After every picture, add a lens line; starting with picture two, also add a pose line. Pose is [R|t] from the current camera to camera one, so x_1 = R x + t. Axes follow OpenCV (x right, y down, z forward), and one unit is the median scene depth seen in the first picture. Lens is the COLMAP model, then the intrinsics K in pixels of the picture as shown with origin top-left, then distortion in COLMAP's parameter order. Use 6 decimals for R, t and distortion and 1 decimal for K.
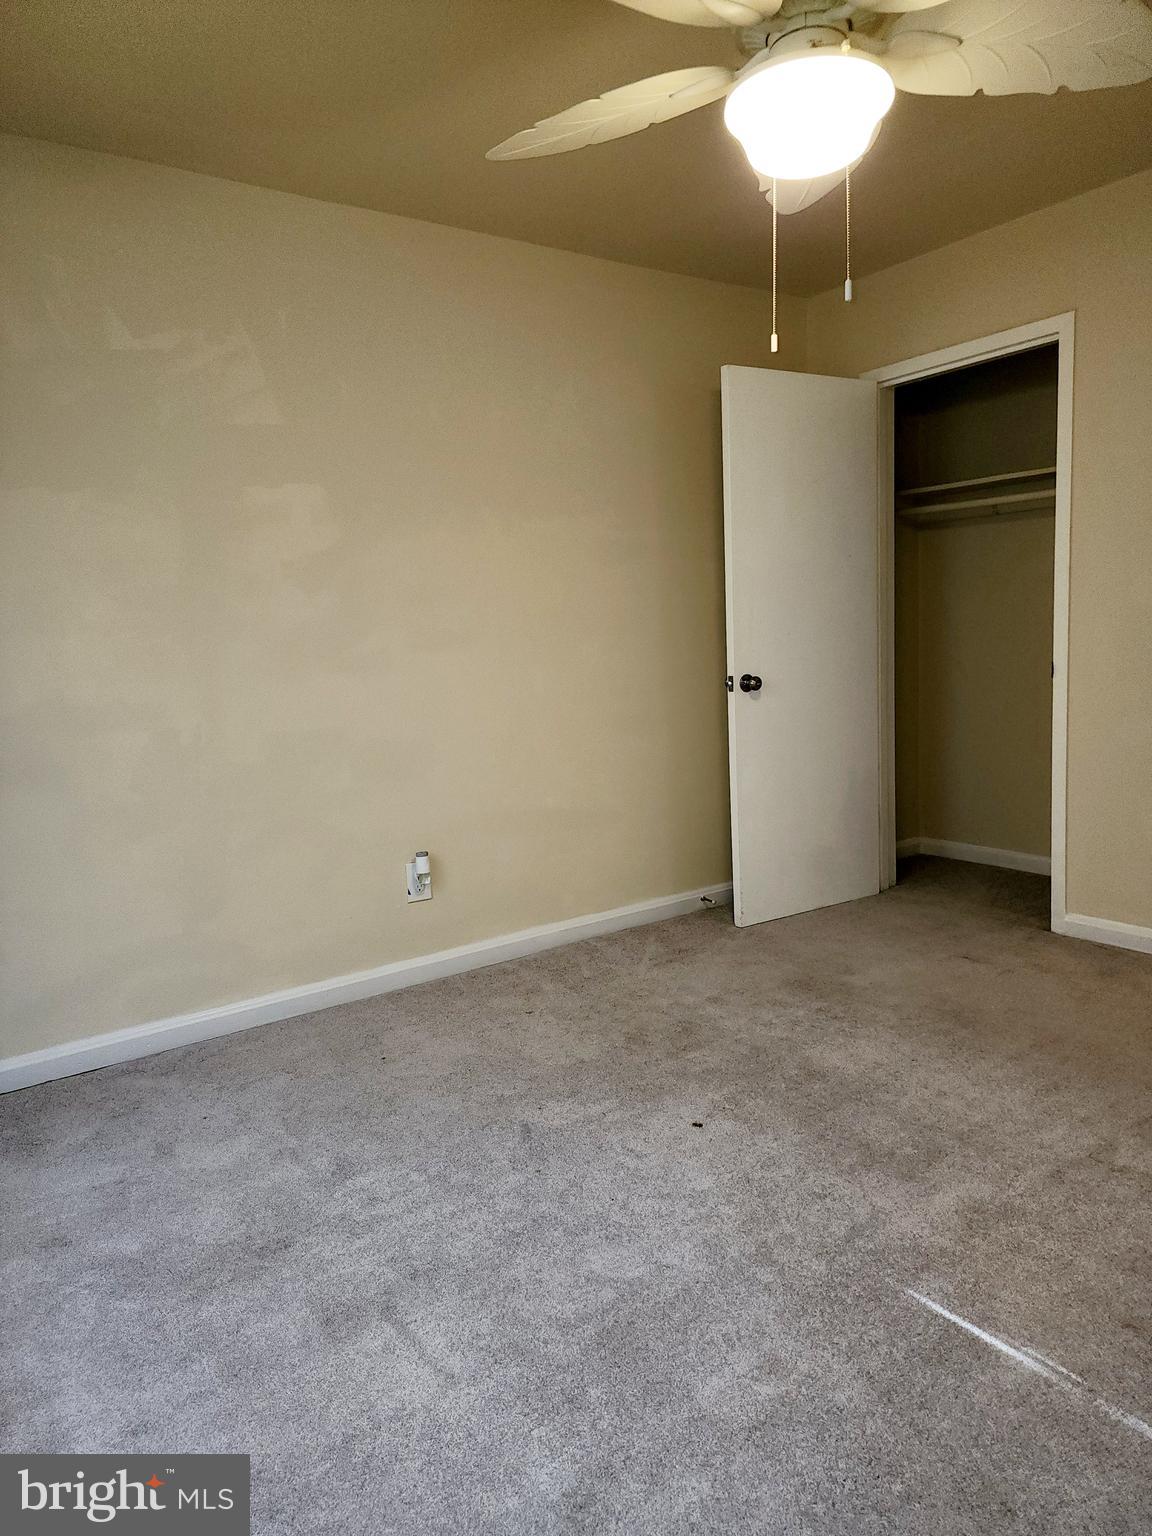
lens RADIAL K [[1022.4, 0, 571.7], [0, 1022.4, 769.5], [0, 0, 1]] dist [0.089324, -0.089518]
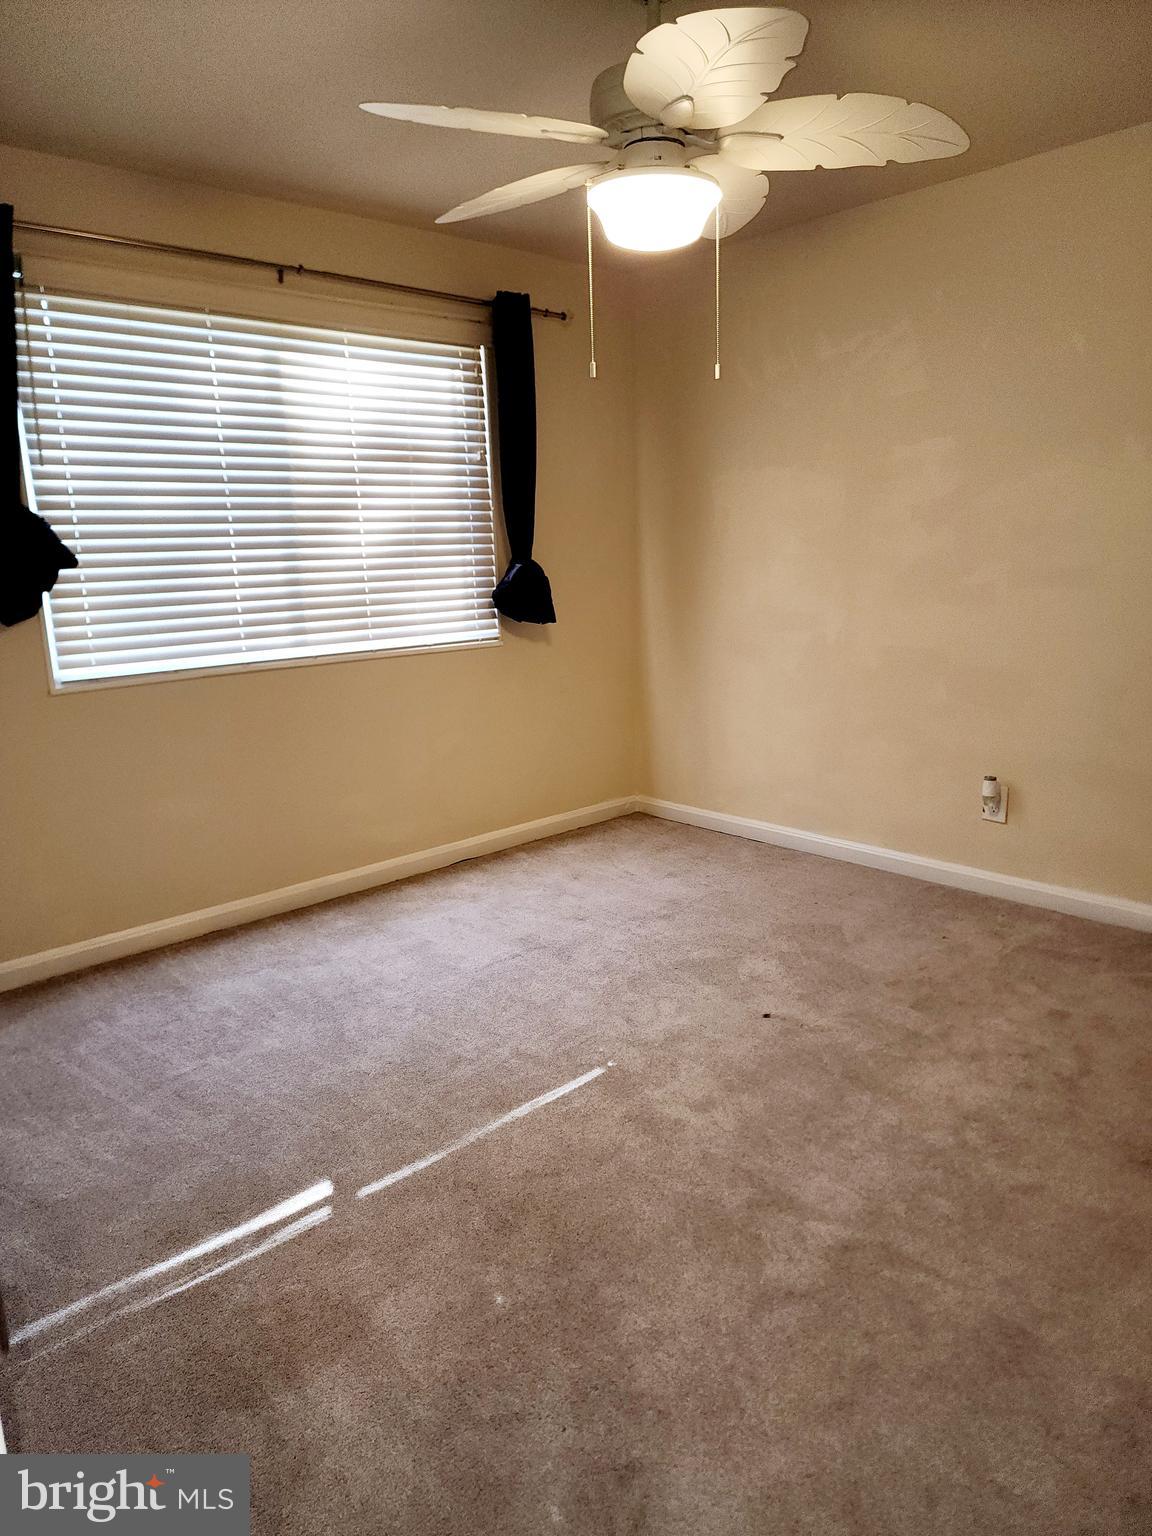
lens RADIAL K [[1022.4, 0, 571.7], [0, 1022.4, 769.5], [0, 0, 1]] dist [0.089324, -0.089518]
pose [[0.131165, 0.257166, -0.957424, 0.934876], [-0.106963, 0.963801, 0.244225, -0.161874], [0.985573, 0.070375, 0.153924, 0.454527]]
